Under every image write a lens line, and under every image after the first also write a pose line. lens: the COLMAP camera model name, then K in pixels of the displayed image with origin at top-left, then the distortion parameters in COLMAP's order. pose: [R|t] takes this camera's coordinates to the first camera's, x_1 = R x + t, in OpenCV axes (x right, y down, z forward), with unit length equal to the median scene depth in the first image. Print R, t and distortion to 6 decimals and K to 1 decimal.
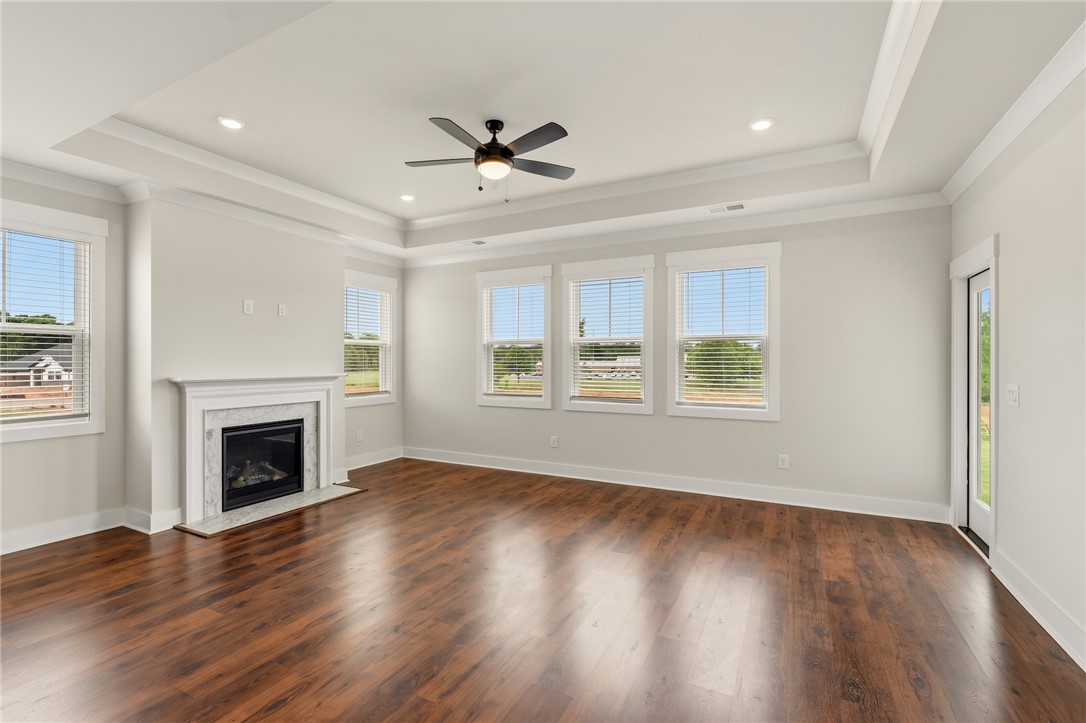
lens RADIAL K [[503.1, 0, 540.6], [0, 503.1, 365.0], [0, 0, 1]] dist [-0.001167, -0.000182]
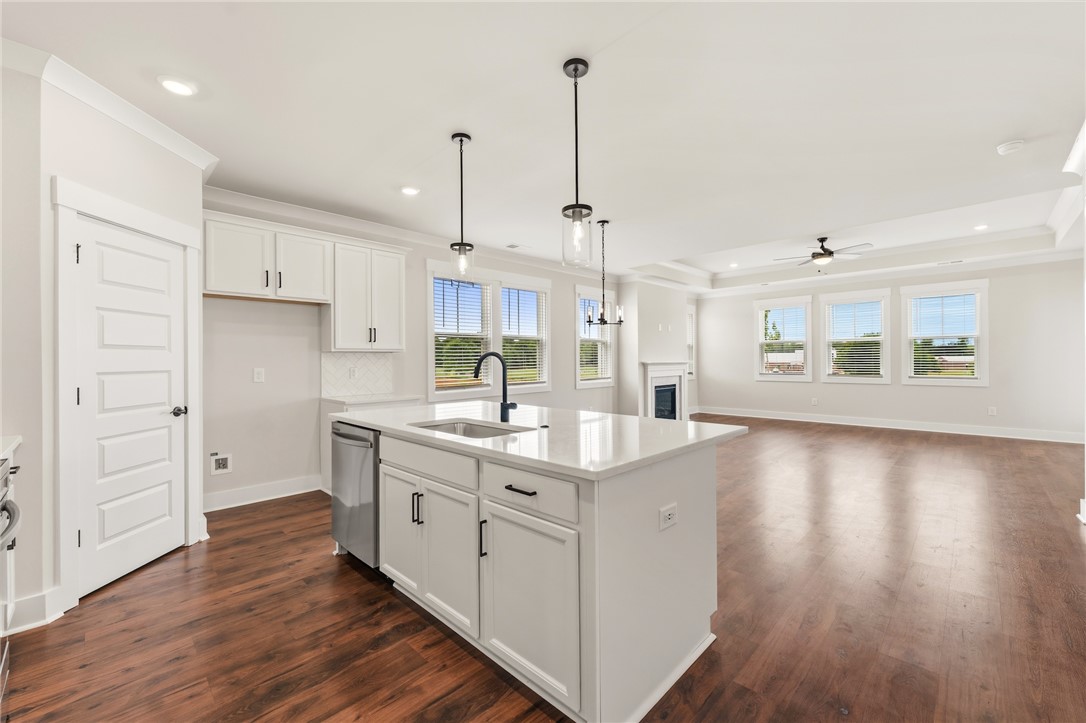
lens RADIAL K [[441.6, 0, 541.9], [0, 441.6, 356.6], [0, 0, 1]] dist [0.000481, 0.000209]
pose [[0.943088, -0.007731, -0.332453, -0.380861], [0.006382, 0.999966, -0.005152, 0.006893], [0.332481, 0.002737, 0.943106, -0.762211]]
